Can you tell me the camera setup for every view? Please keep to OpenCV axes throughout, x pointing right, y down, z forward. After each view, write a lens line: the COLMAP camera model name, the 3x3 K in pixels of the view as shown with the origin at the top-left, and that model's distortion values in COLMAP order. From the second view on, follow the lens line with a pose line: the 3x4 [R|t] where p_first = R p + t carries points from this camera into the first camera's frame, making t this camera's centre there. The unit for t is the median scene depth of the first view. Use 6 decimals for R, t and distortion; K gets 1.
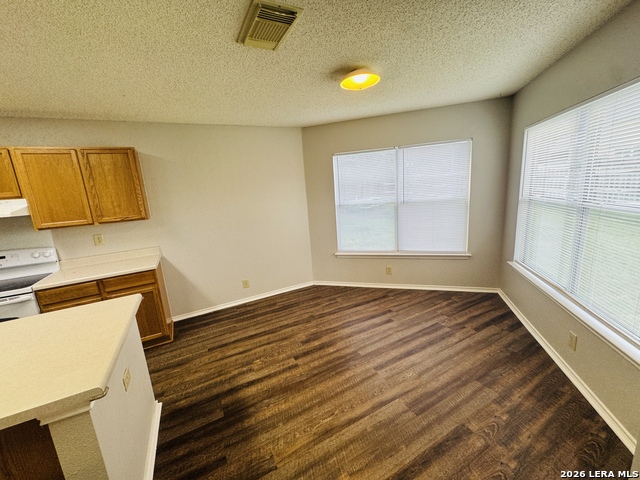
lens RADIAL K [[256.8, 0, 319.2], [0, 256.8, 238.8], [0, 0, 1]] dist [-0.004033, 0.000691]
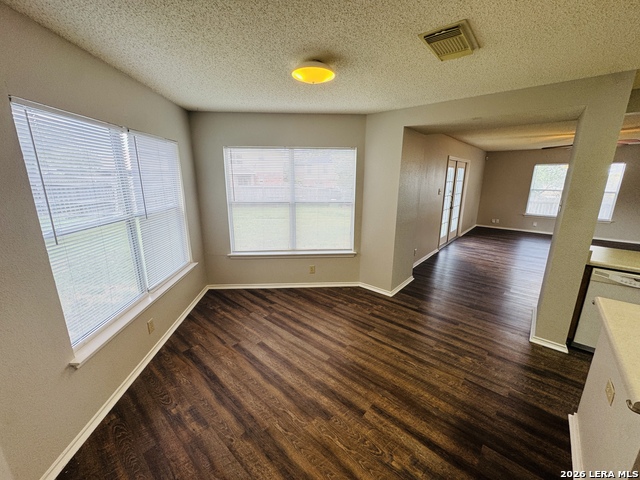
lens RADIAL K [[256.8, 0, 319.2], [0, 256.8, 238.8], [0, 0, 1]] dist [-0.004033, 0.000691]
pose [[-0.359544, -0.149164, 0.921129, -0.668644], [0.204507, 0.950545, 0.233753, -0.226433], [-0.910442, 0.272422, -0.311258, 1.218829]]
